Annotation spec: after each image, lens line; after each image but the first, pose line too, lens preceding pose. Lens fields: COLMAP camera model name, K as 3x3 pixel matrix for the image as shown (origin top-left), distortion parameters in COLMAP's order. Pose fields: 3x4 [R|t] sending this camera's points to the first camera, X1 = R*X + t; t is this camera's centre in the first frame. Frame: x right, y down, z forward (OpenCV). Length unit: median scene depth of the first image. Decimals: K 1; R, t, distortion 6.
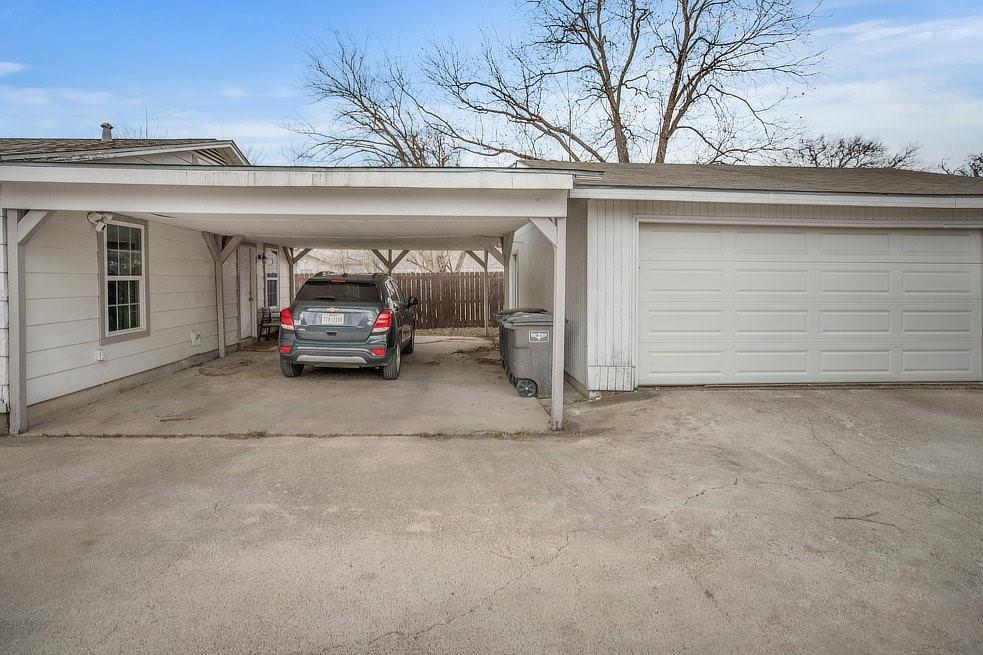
lens RADIAL K [[466.0, 0, 484.4], [0, 466.0, 296.4], [0, 0, 1]] dist [-0.030752, -0.000478]
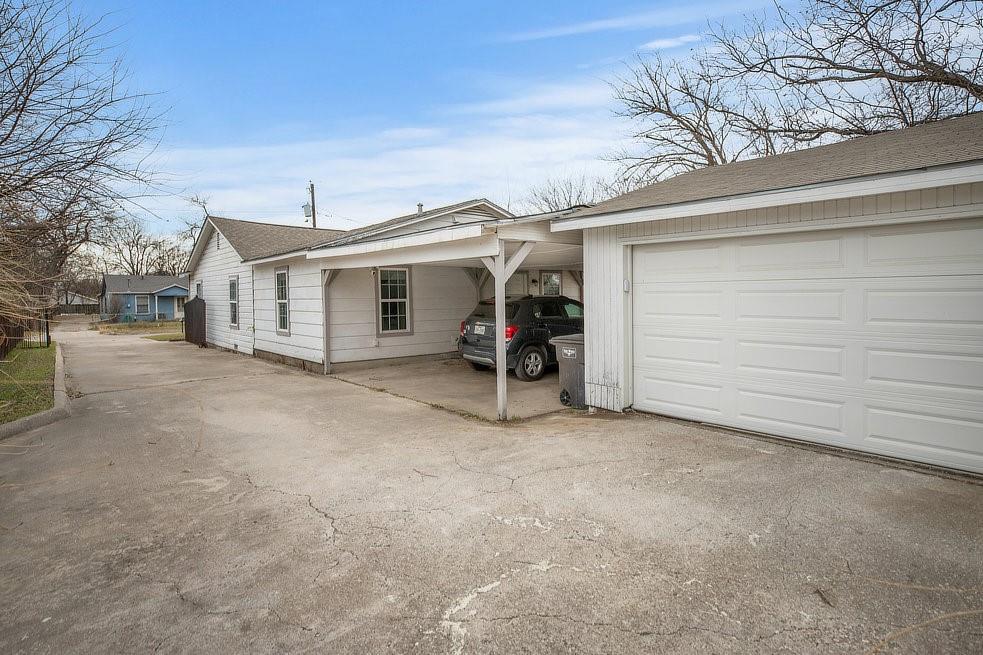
lens RADIAL K [[532.1, 0, 492.1], [0, 532.1, 326.2], [0, 0, 1]] dist [-0.003761, 0.000059]
pose [[0.607868, 0.038743, -0.793092, 1.060743], [-0.020675, 0.999243, 0.032967, -0.016879], [0.793769, -0.003642, 0.608209, 0.073352]]
